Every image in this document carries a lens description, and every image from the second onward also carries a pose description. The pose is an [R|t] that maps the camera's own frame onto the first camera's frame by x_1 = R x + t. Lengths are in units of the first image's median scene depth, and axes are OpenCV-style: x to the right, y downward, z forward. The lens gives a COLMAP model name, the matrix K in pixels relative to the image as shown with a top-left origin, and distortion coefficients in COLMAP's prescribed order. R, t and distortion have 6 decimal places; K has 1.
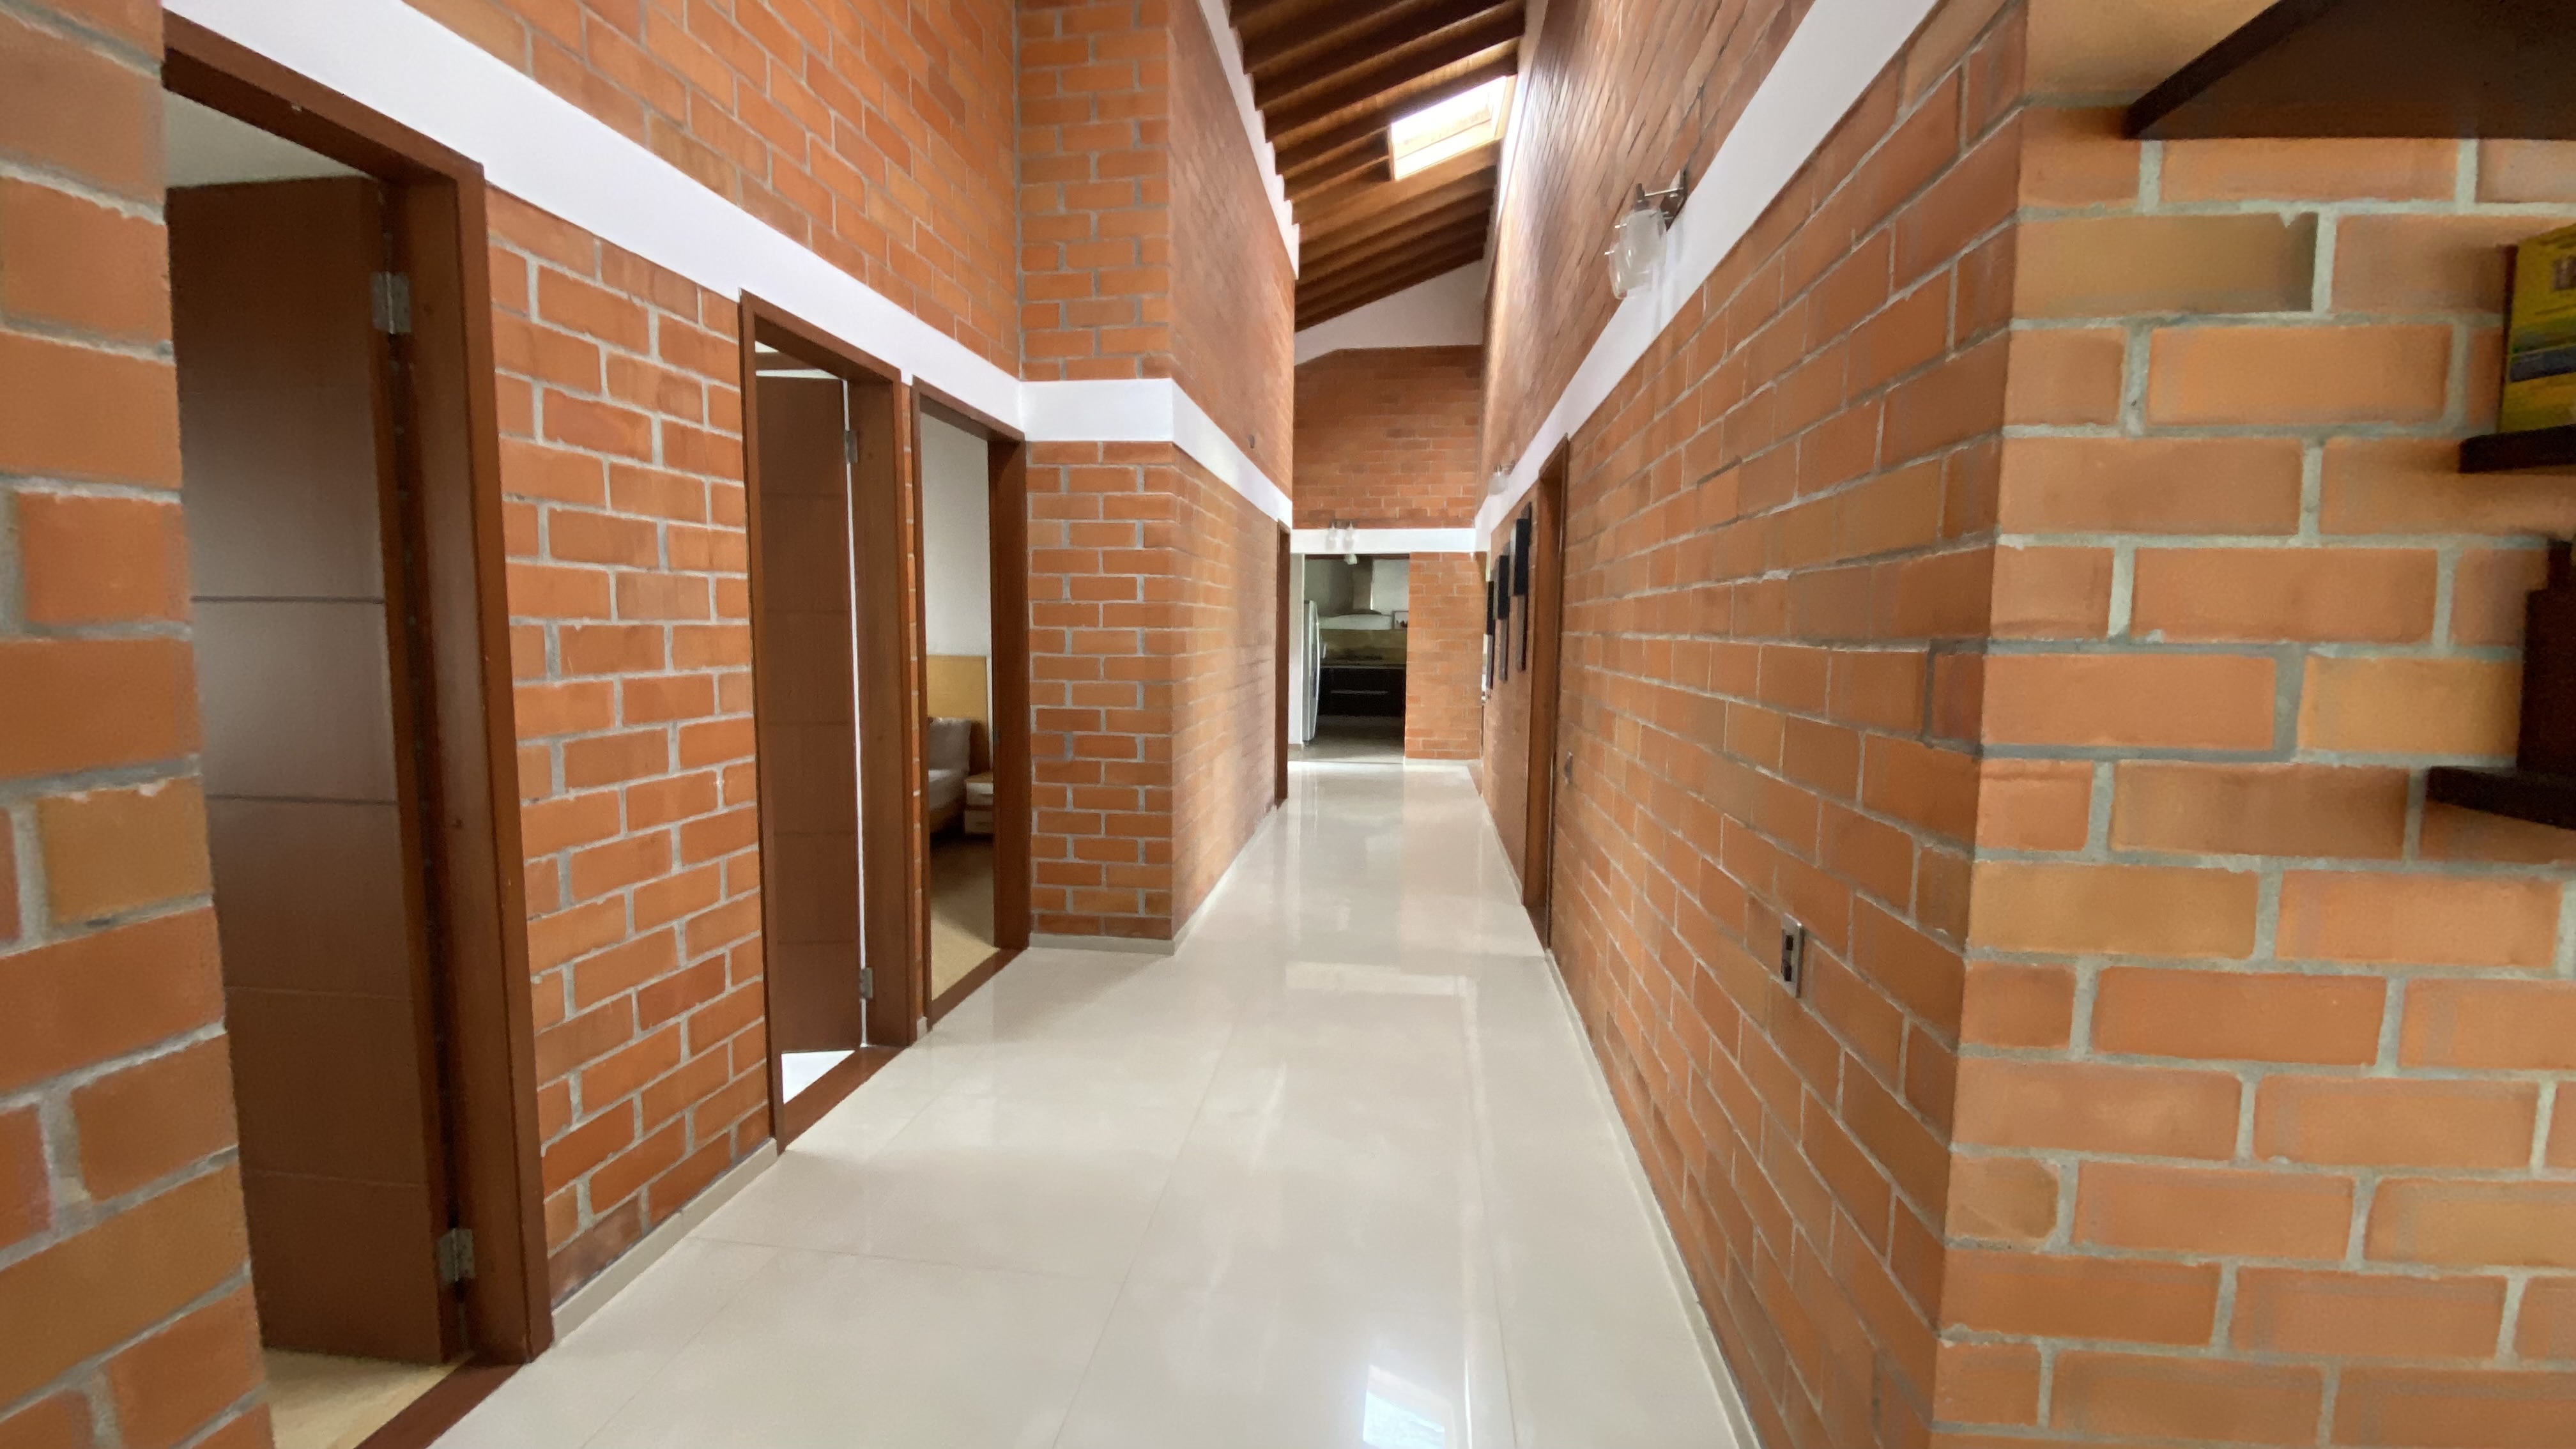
lens RADIAL K [[1044.4, 0, 1288.0], [0, 1044.4, 724.5], [0, 0, 1]] dist [0.001746, -0.014912]
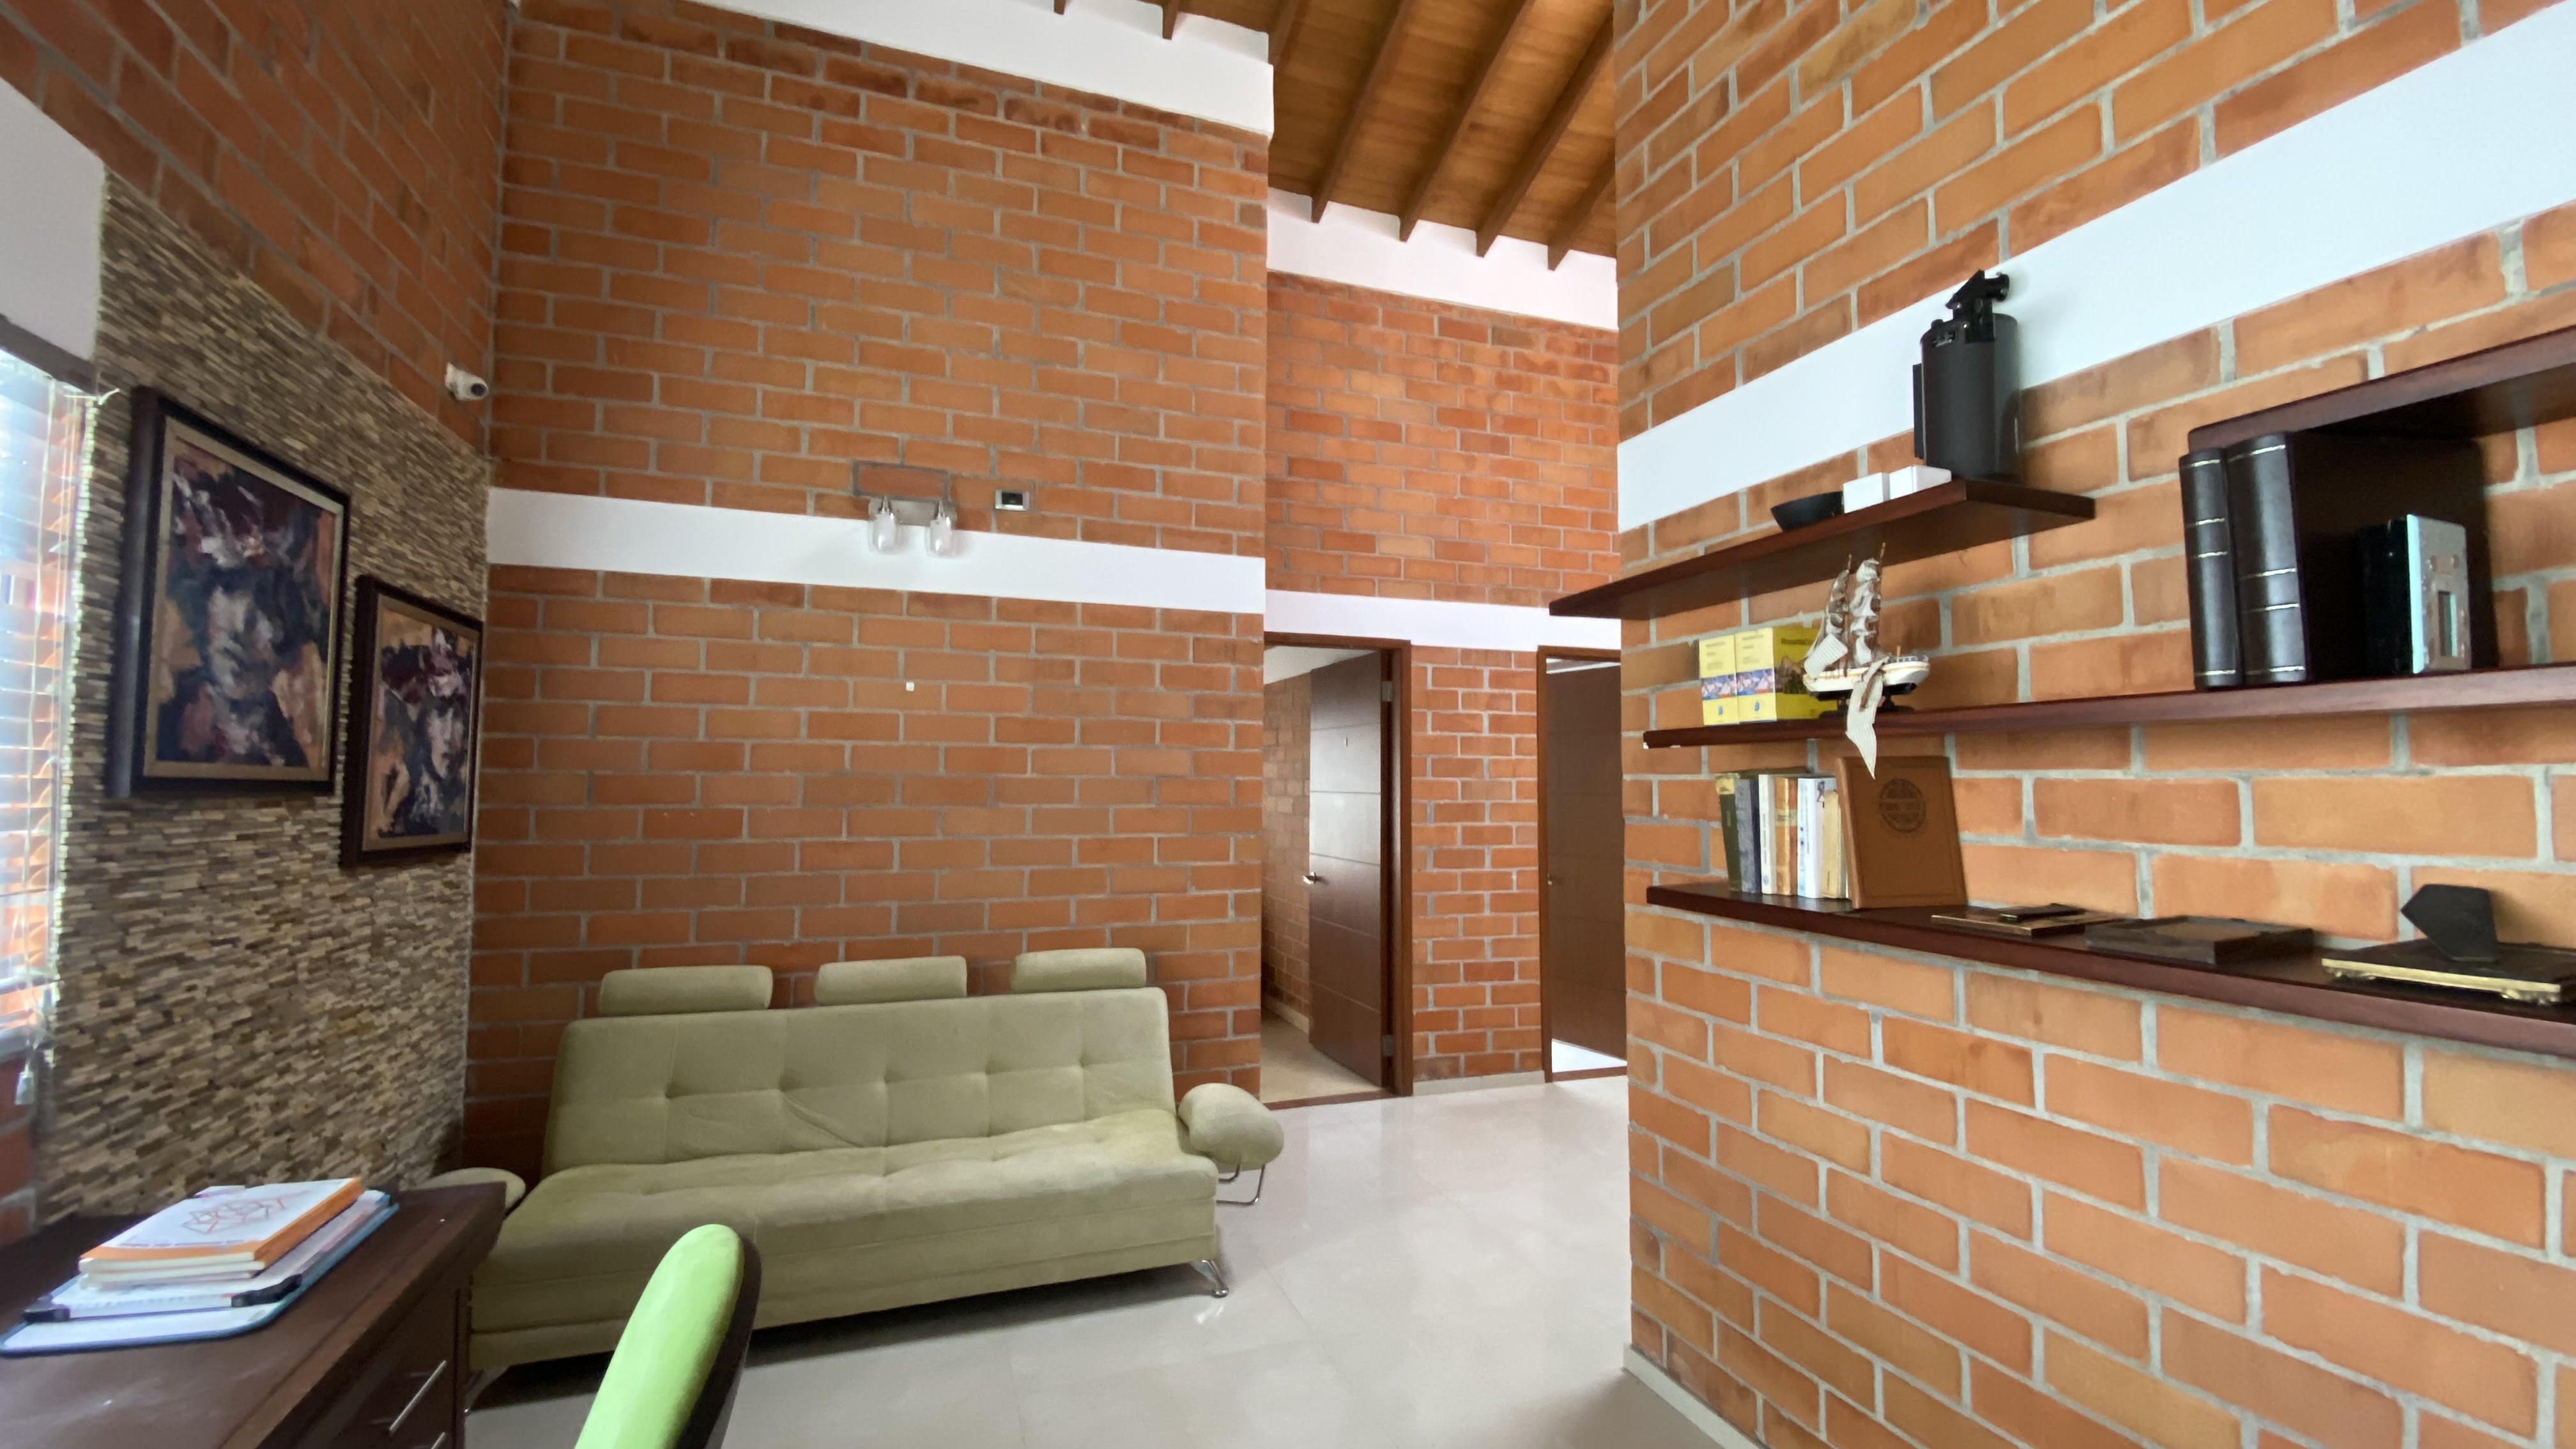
lens RADIAL K [[1044.4, 0, 1288.0], [0, 1044.4, 724.5], [0, 0, 1]] dist [0.001746, -0.014912]
pose [[0.451097, -0.055137, -0.890770, 1.323522], [-0.090338, 0.990143, -0.107036, 0.020048], [0.887891, 0.128754, 0.441669, -0.435934]]
